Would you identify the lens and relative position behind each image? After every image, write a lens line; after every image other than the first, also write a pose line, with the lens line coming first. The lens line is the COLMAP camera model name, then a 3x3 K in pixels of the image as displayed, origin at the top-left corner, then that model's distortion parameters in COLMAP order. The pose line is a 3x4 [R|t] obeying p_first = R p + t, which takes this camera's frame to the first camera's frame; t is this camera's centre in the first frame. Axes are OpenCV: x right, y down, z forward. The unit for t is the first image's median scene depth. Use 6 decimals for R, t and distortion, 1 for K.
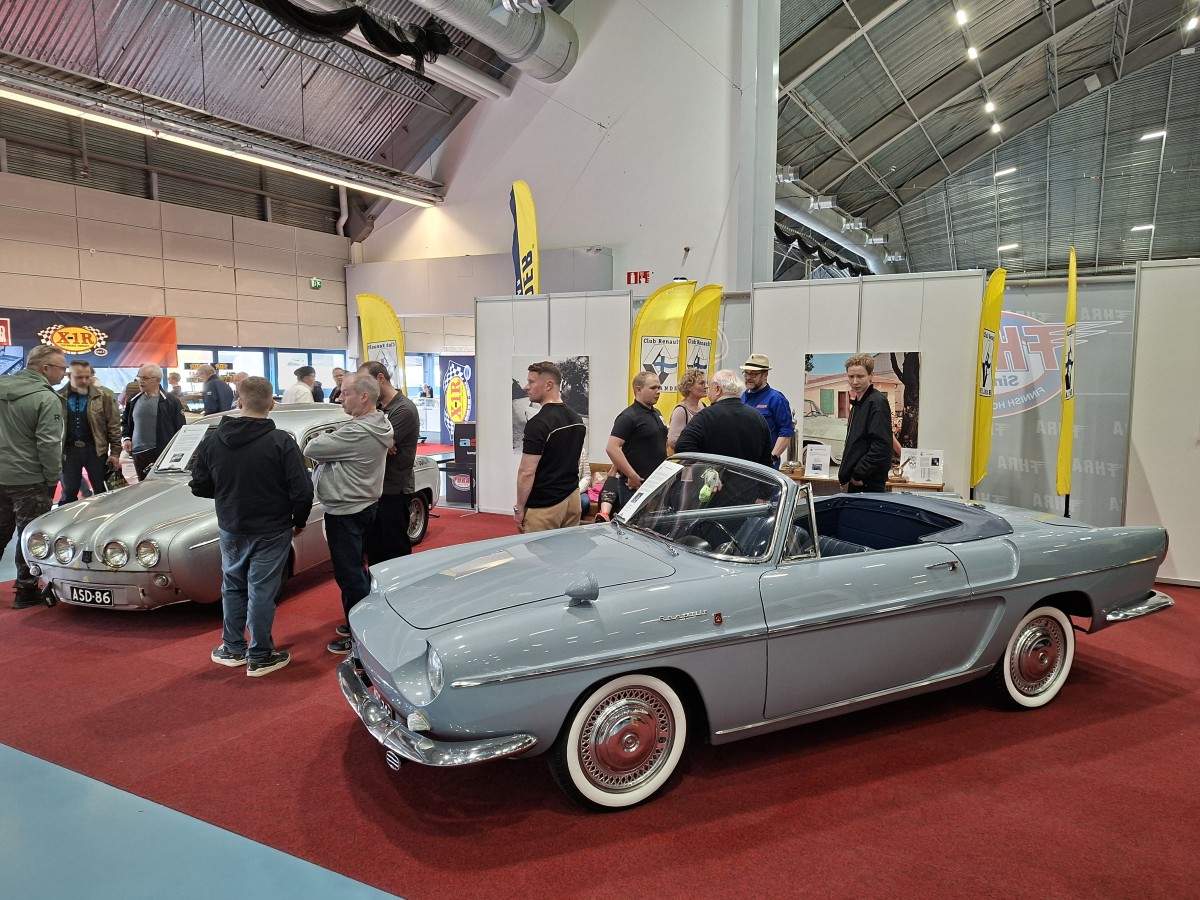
lens RADIAL K [[809.4, 0, 590.2], [0, 809.4, 448.2], [0, 0, 1]] dist [0.062313, -0.057705]
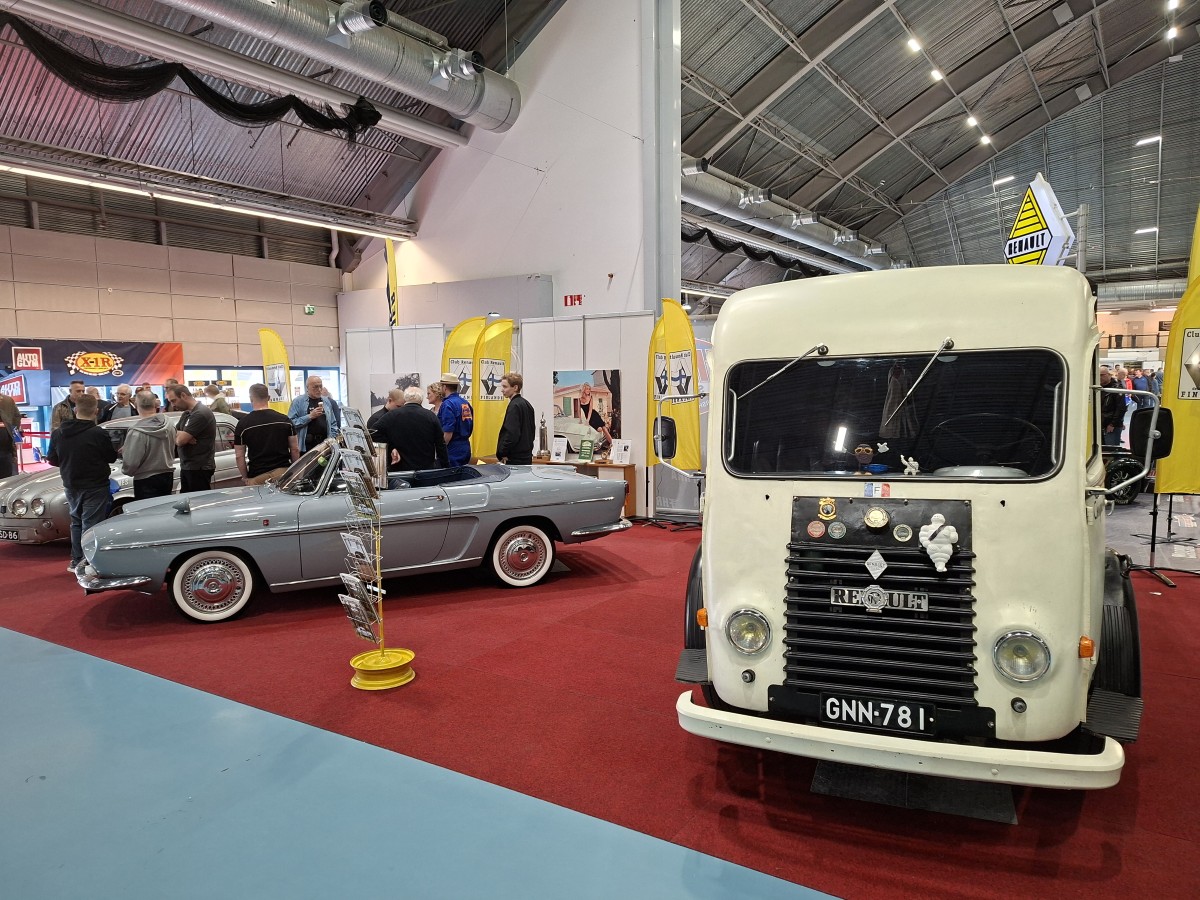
lens RADIAL K [[806.3, 0, 600.0], [0, 806.3, 450.0], [0, 0, 1]] dist [0.073403, -0.074679]
pose [[0.997463, -0.009676, -0.070519, 0.176500], [0.009130, 0.999926, -0.008066, 0.011013], [0.070592, 0.007402, 0.997478, -0.136151]]
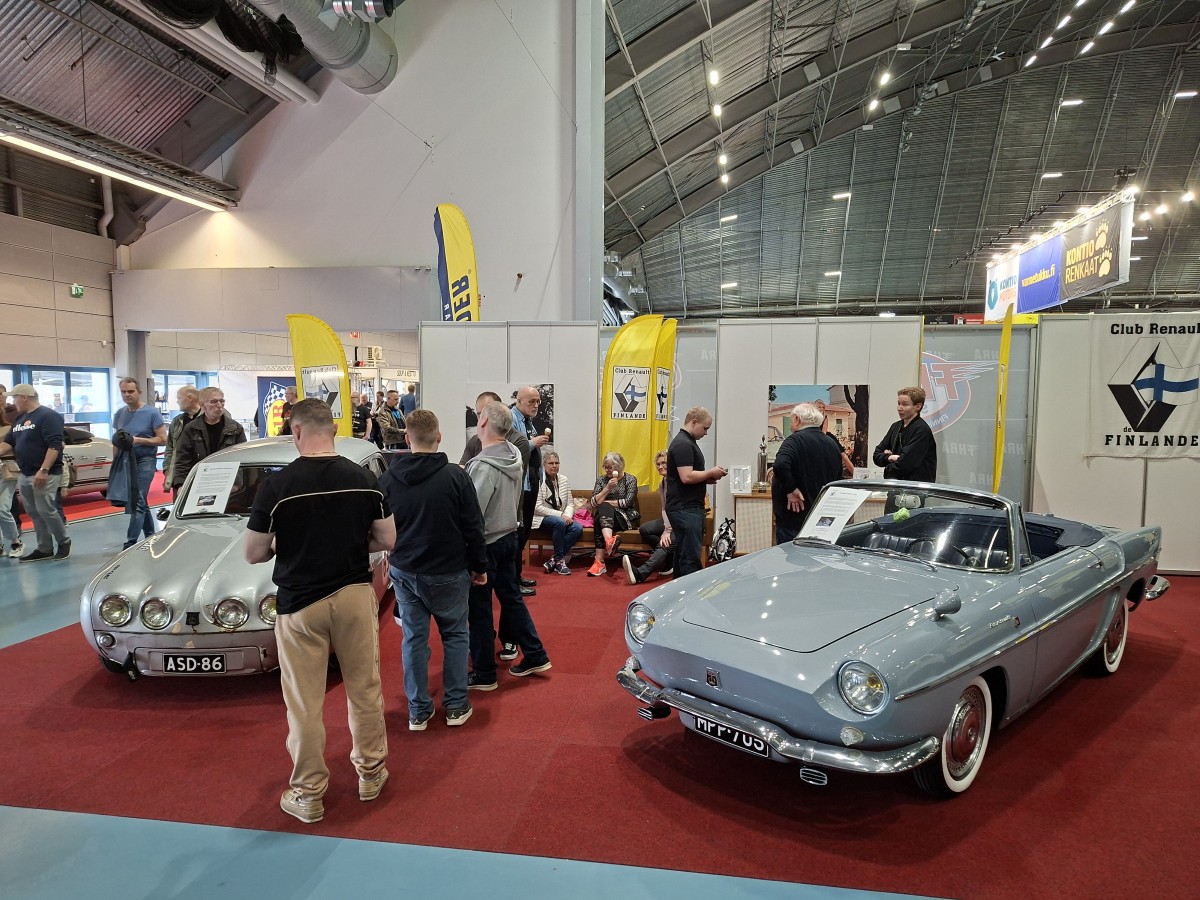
lens RADIAL K [[815.0, 0, 581.0], [0, 815.0, 461.5], [0, 0, 1]] dist [0.068699, -0.069596]
pose [[0.946779, -0.022917, 0.321069, -0.136443], [0.026118, 0.999643, -0.005668, -0.004835], [-0.320824, 0.013752, 0.947039, 0.011384]]
